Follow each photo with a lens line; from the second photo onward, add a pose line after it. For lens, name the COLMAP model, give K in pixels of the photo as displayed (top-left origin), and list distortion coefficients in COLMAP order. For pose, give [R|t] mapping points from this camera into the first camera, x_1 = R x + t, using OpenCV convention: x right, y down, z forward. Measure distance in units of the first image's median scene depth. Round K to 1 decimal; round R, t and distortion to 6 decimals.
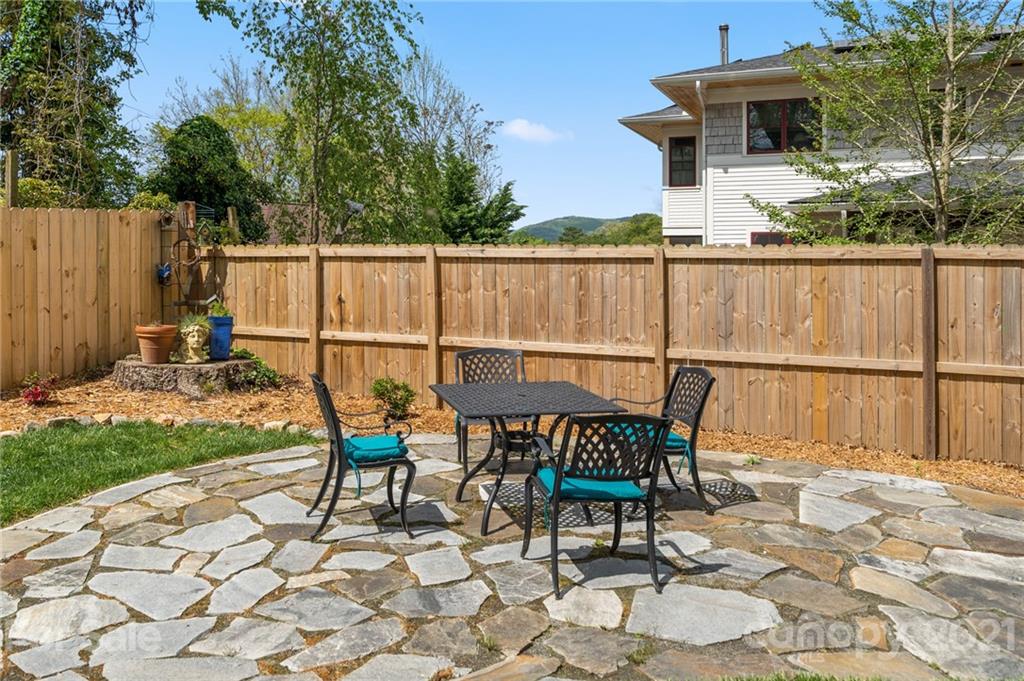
lens RADIAL K [[809.5, 0, 510.1], [0, 809.5, 281.5], [0, 0, 1]] dist [-0.008598, -0.003412]
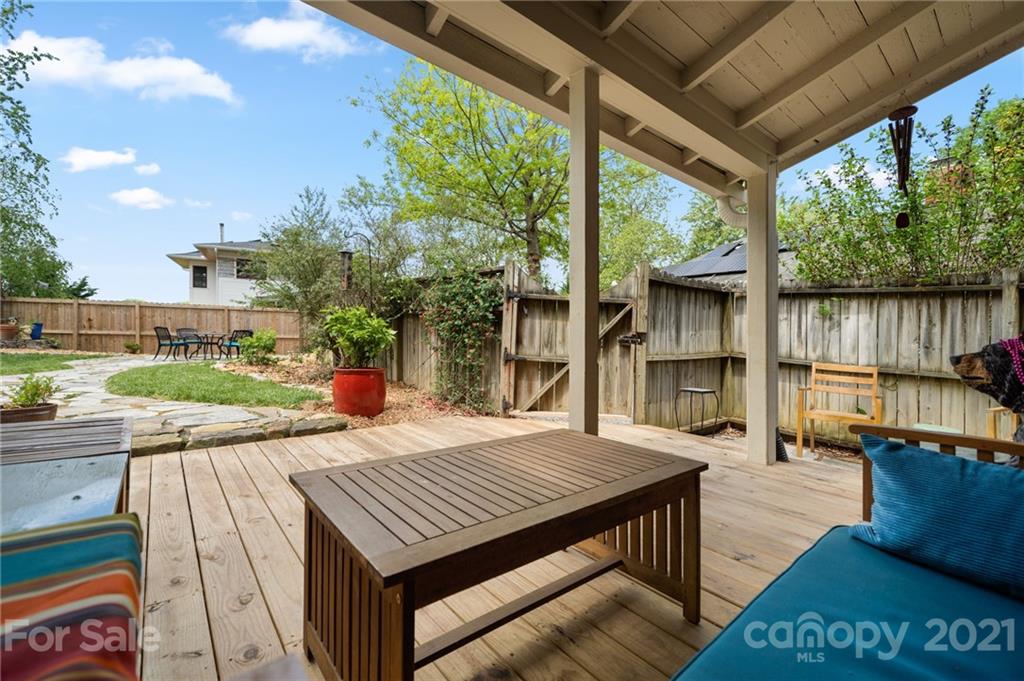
lens RADIAL K [[429.0, 0, 512.0], [0, 429.0, 340.5], [0, 0, 1]] dist [0.007535, -0.000399]
pose [[0.614250, -0.003184, 0.789105, -0.477651], [0.012316, 0.999909, -0.005552, 0.117510], [-0.789015, 0.013129, 0.614233, -1.036050]]
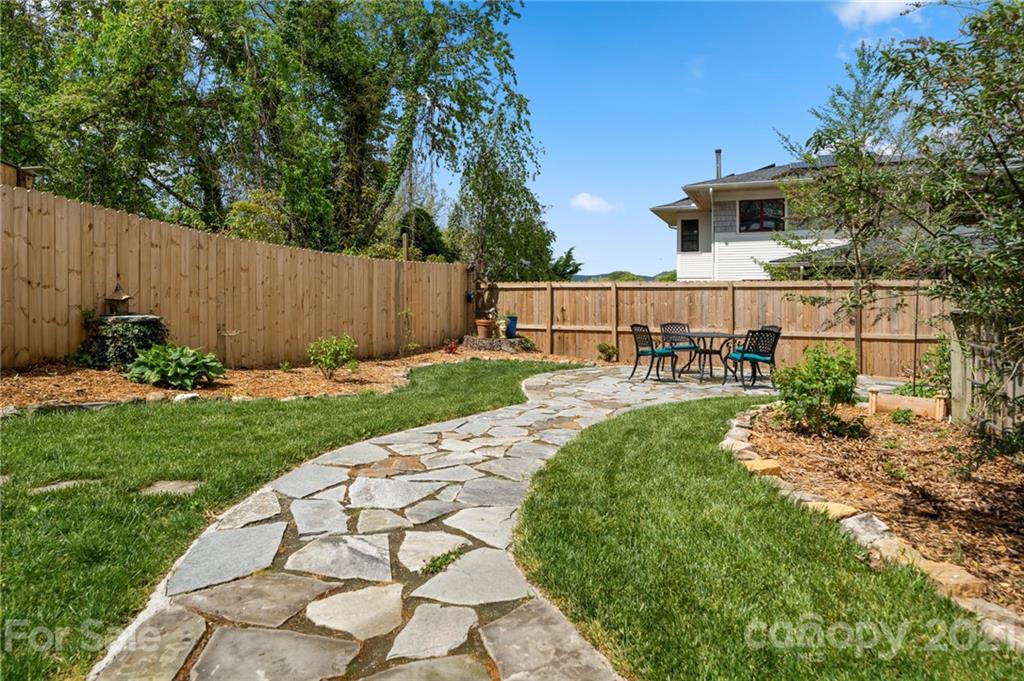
lens RADIAL K [[658.3, 0, 512.0], [0, 658.3, 340.5], [0, 0, 1]] dist [-0.019625, -0.000049]
pose [[0.999682, -0.000895, 0.025219, -0.365013], [0.000385, 0.999795, 0.020220, 0.064100], [-0.025232, -0.020203, 0.999477, -0.593668]]
